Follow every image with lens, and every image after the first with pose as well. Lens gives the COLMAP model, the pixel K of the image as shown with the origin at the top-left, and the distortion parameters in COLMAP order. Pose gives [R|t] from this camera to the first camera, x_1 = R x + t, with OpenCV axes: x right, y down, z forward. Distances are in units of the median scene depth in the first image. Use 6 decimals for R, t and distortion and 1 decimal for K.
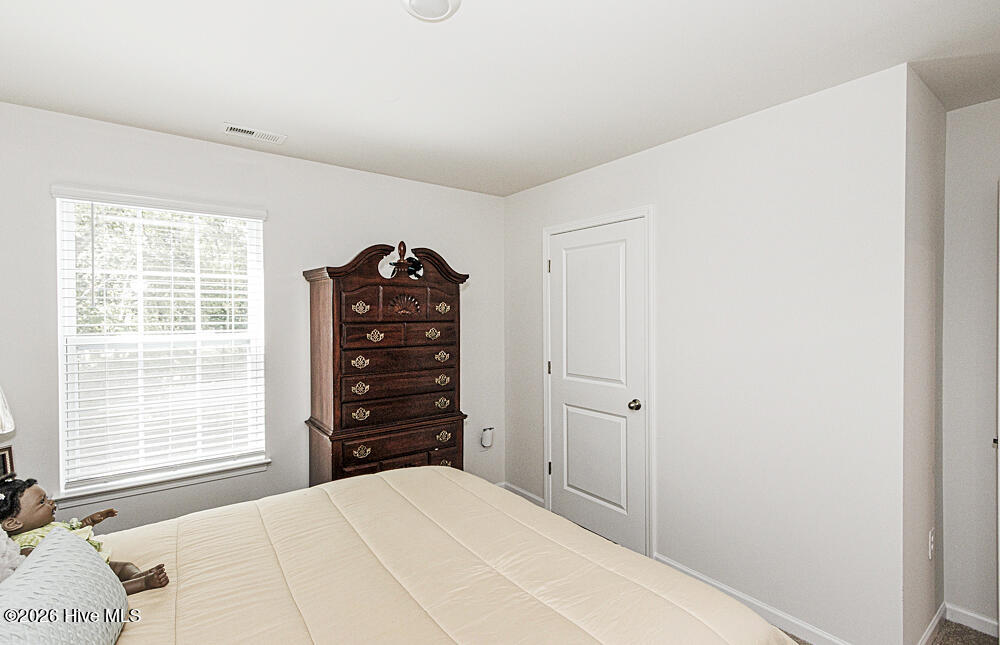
lens RADIAL K [[458.7, 0, 499.8], [0, 458.7, 319.7], [0, 0, 1]] dist [0.010154, -0.003227]
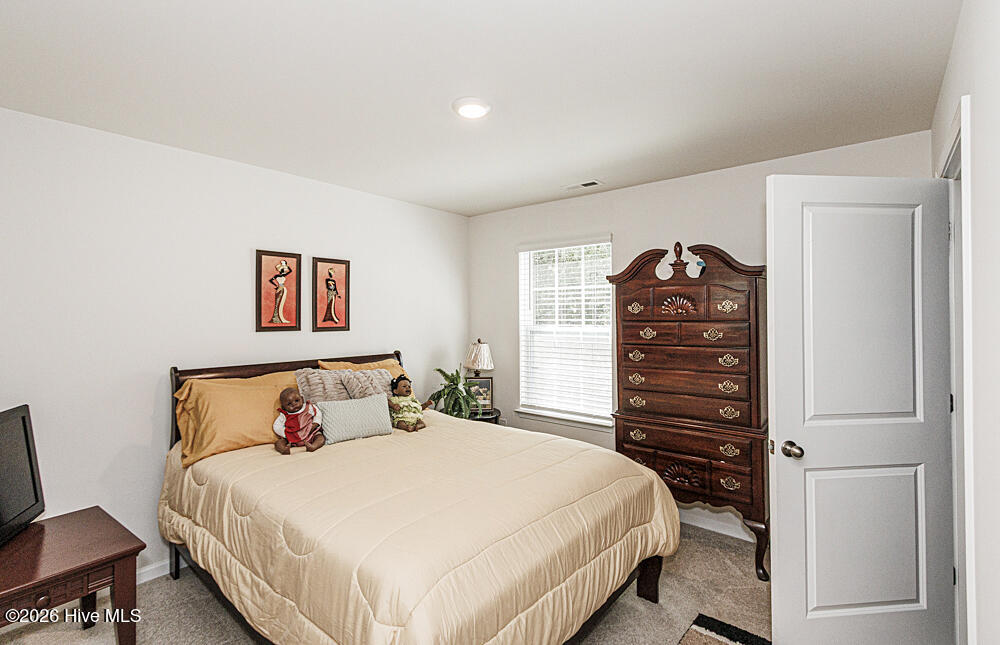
lens RADIAL K [[458.7, 0, 503.8], [0, 458.7, 316.8], [0, 0, 1]] dist [0.010154, -0.003227]
pose [[0.254953, 0.006804, -0.966930, 0.702155], [-0.007769, 0.999957, 0.004988, -0.007265], [0.966922, 0.006240, 0.254995, 0.382894]]
